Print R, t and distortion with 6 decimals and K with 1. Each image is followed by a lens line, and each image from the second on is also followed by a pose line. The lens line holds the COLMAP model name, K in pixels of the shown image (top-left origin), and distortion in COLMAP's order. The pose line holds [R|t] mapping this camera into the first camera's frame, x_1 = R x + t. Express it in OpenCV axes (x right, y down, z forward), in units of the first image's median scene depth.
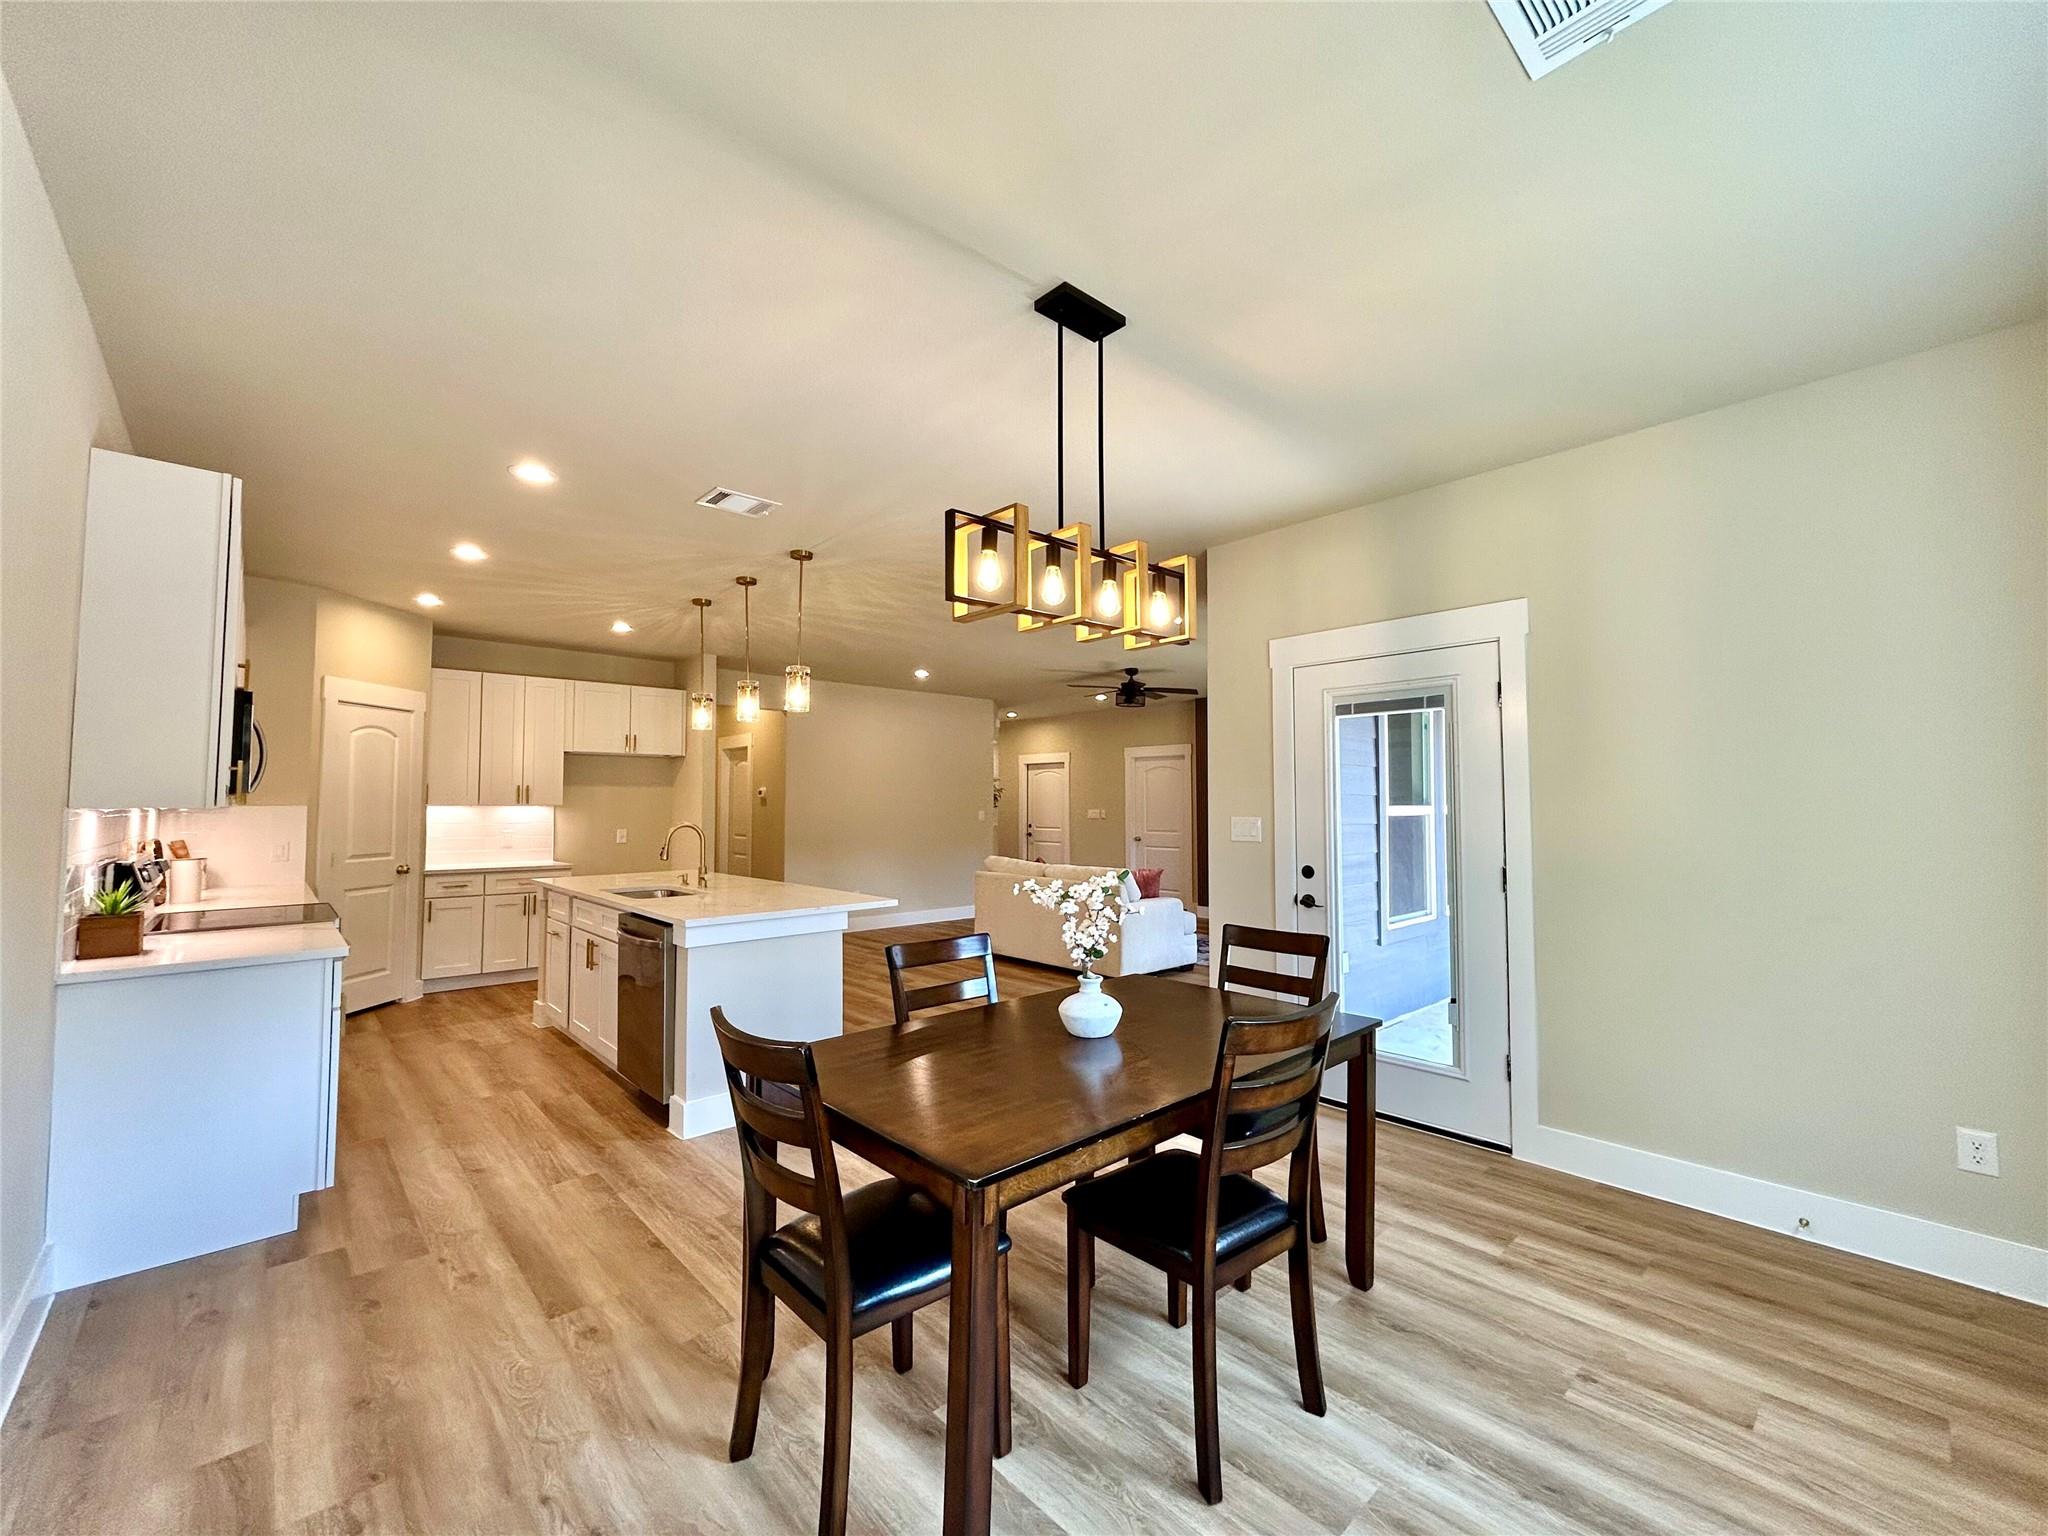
lens RADIAL K [[837.0, 0, 1024.0], [0, 837.0, 768.0], [0, 0, 1]] dist [-0.004106, 0.000360]
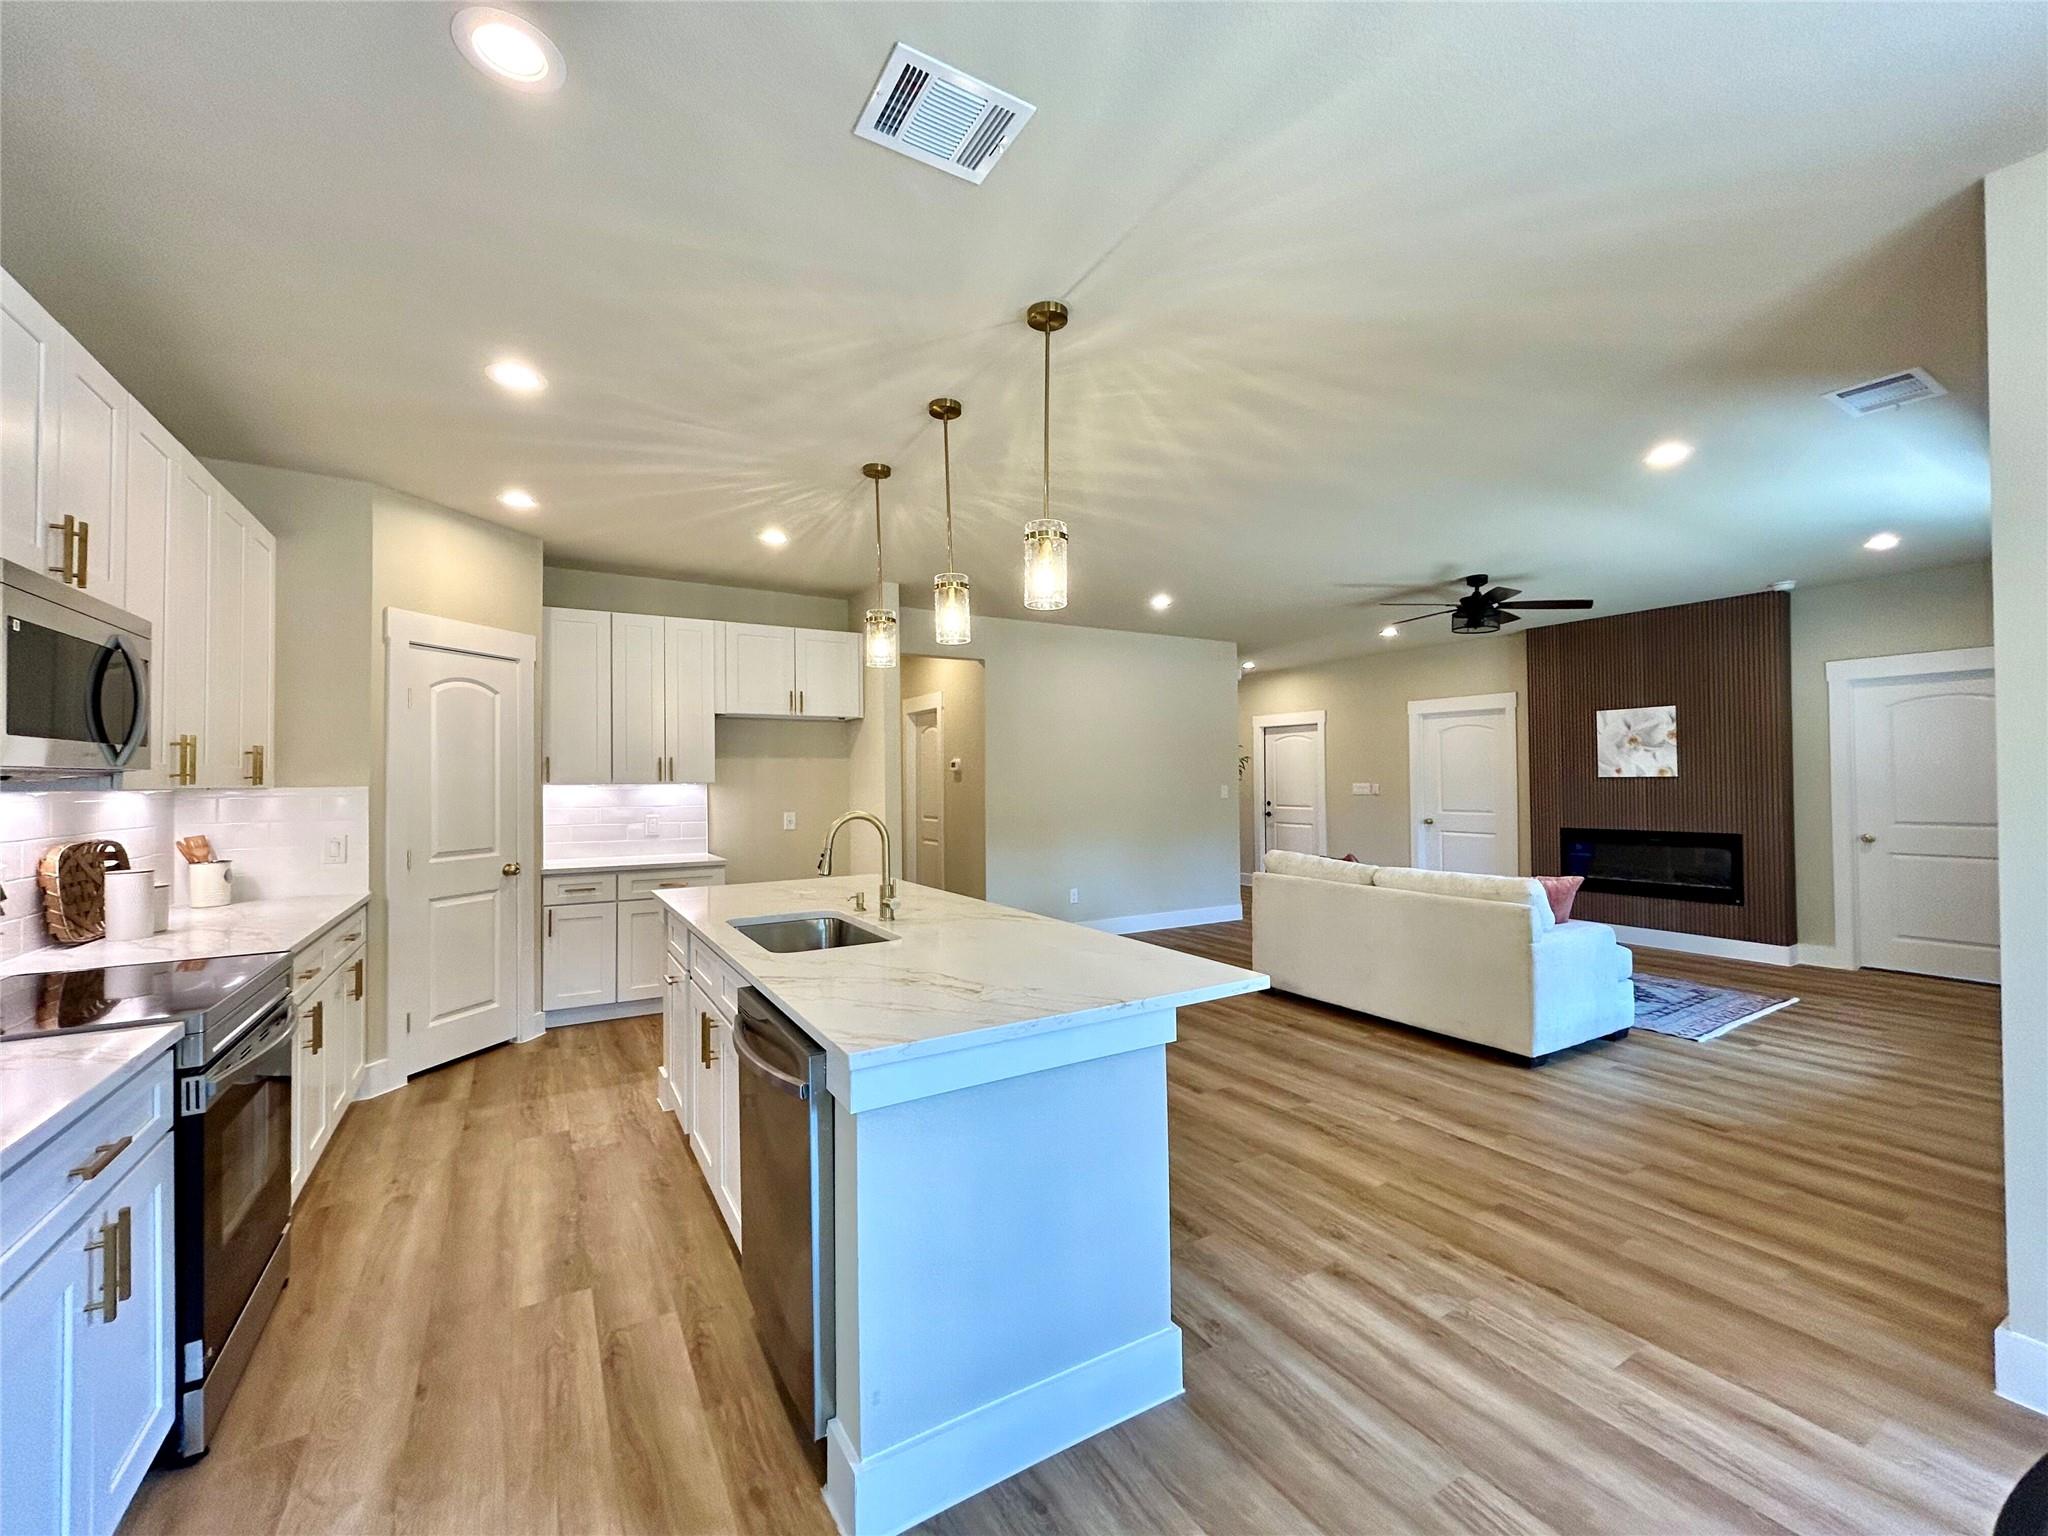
lens RADIAL K [[837.0, 0, 1024.0], [0, 837.0, 768.0], [0, 0, 1]] dist [-0.004106, 0.000360]
pose [[0.979280, -0.010626, -0.202233, -0.126846], [0.016944, 0.999420, 0.029539, 0.014314], [0.201802, -0.032354, 0.978892, 0.333825]]
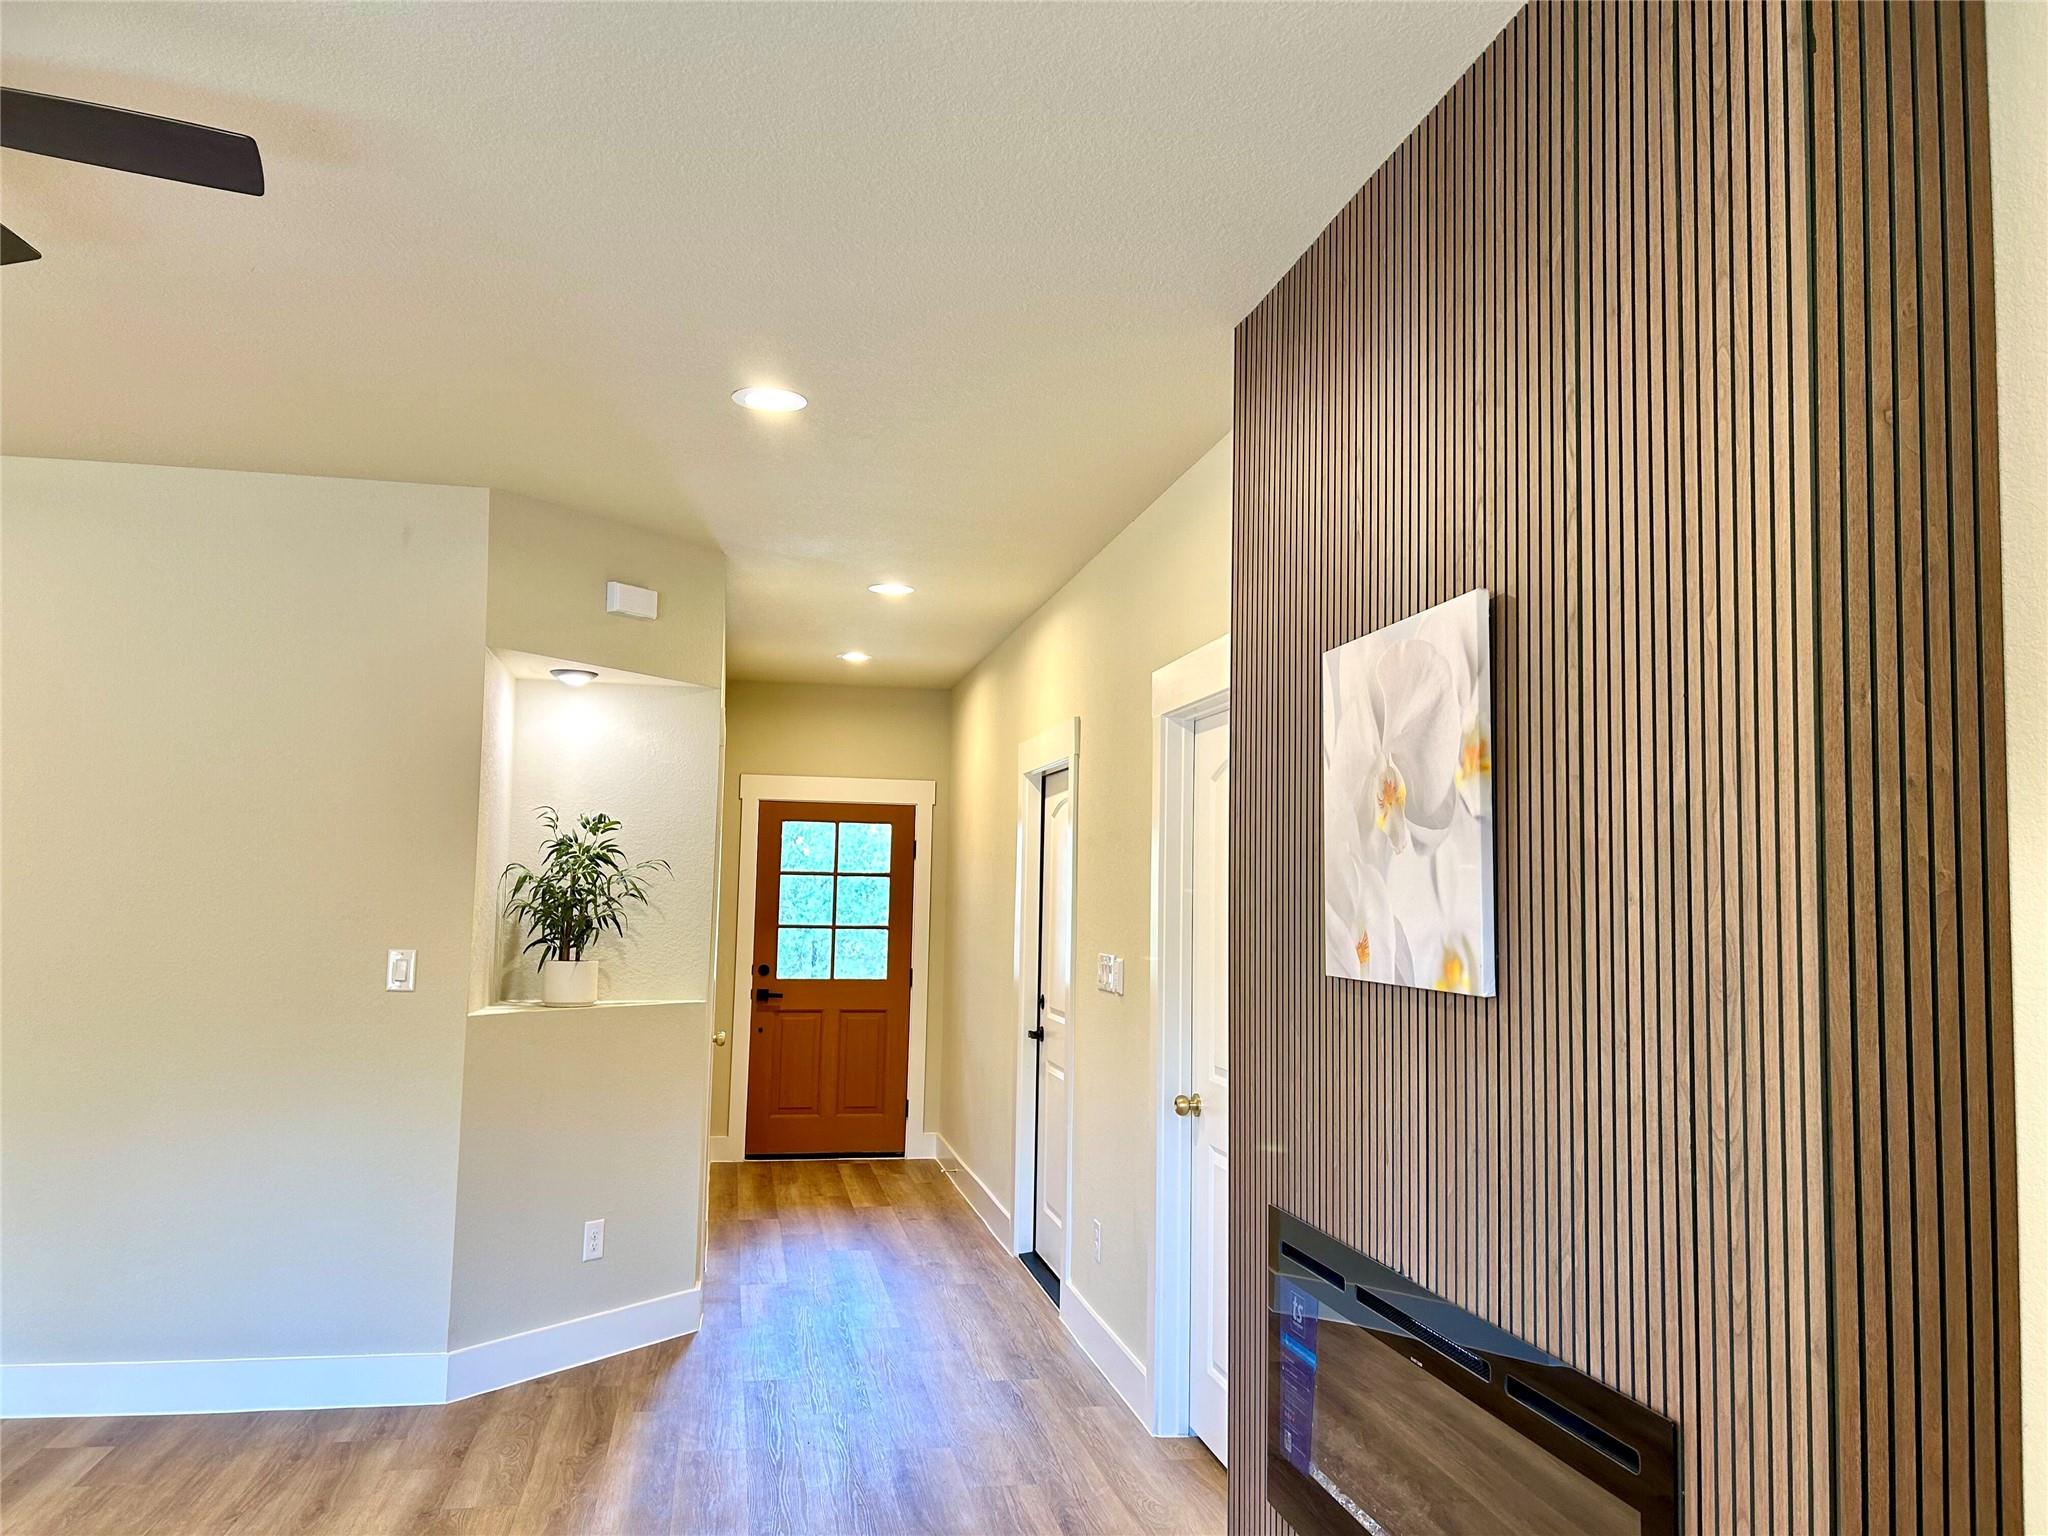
lens RADIAL K [[1607.7, 0, 1024.0], [0, 1607.7, 768.0], [0, 0, 1]] dist [-0.000548, -0.000460]
pose [[0.850761, -0.031257, -0.524623, 0.567438], [0.005810, 0.998728, -0.050083, 0.037721], [0.525521, 0.039560, 0.849860, 1.183998]]
